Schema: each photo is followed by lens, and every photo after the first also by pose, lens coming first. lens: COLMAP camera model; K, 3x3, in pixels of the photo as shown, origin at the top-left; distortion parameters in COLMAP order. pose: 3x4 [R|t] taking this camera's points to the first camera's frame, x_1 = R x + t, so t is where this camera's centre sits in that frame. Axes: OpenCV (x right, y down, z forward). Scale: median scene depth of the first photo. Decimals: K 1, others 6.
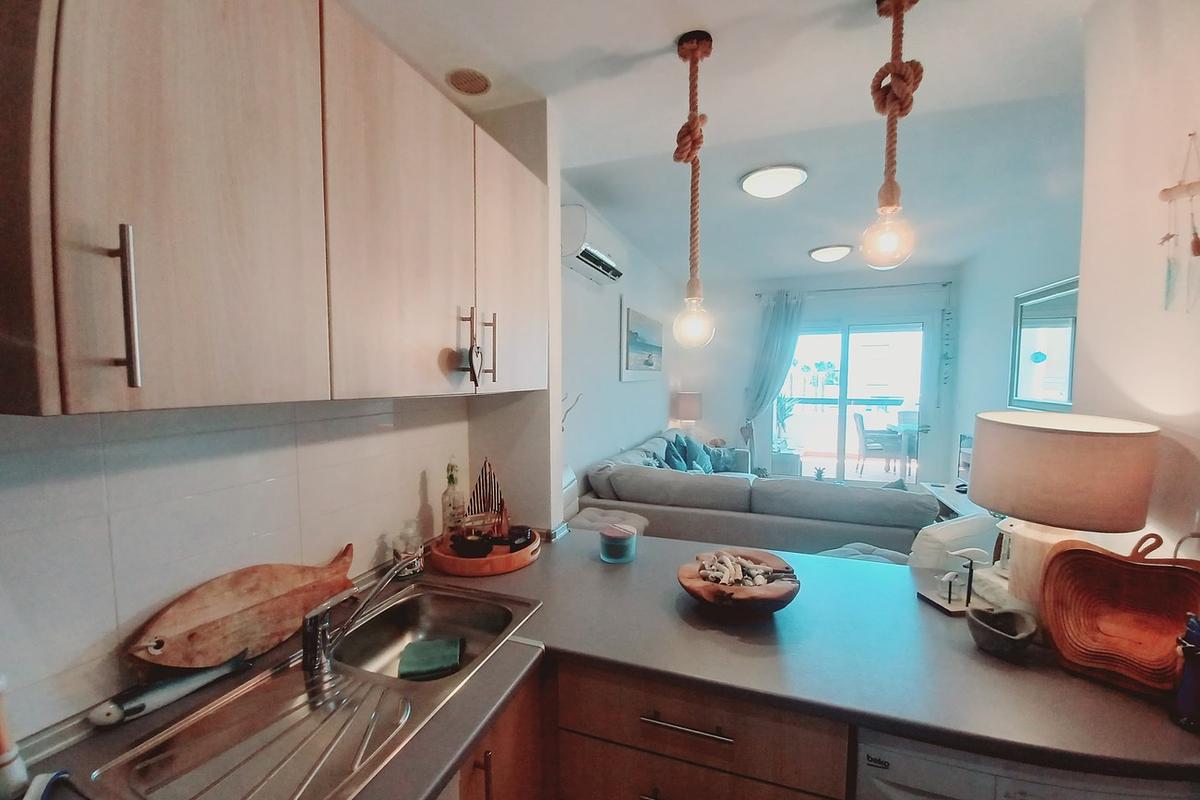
lens RADIAL K [[472.9, 0, 598.3], [0, 472.9, 414.2], [0, 0, 1]] dist [0.011311, -0.013654]
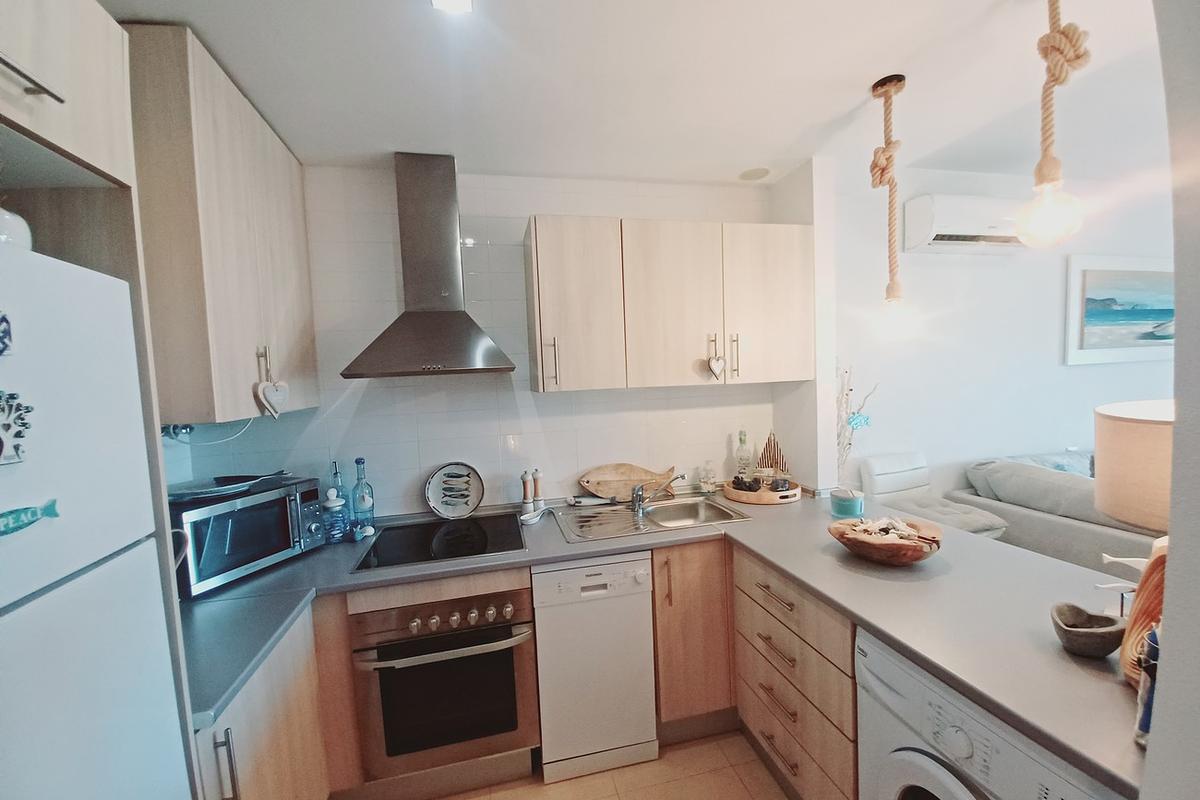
lens RADIAL K [[475.4, 0, 601.6], [0, 475.4, 414.4], [0, 0, 1]] dist [0.007208, -0.012183]
pose [[0.546549, 0.038852, -0.836525, 0.812008], [-0.022268, 0.999244, 0.031861, 0.016670], [0.837131, 0.001214, 0.547001, -0.238219]]
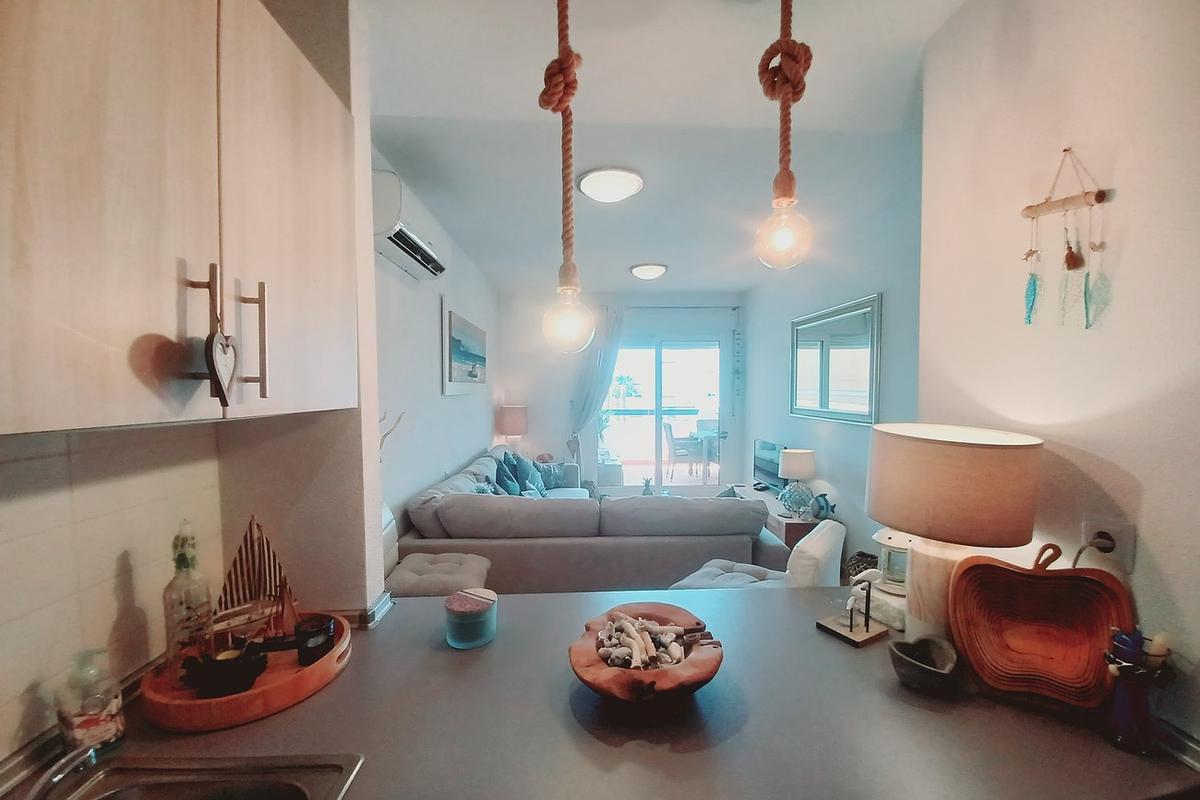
lens RADIAL K [[472.9, 0, 598.3], [0, 472.9, 414.2], [0, 0, 1]] dist [0.011311, -0.013654]
pose [[0.925060, -0.022069, 0.379179, -0.053796], [0.032497, 0.999249, -0.021123, -0.020406], [-0.378428, 0.031862, 0.925082, 0.275655]]
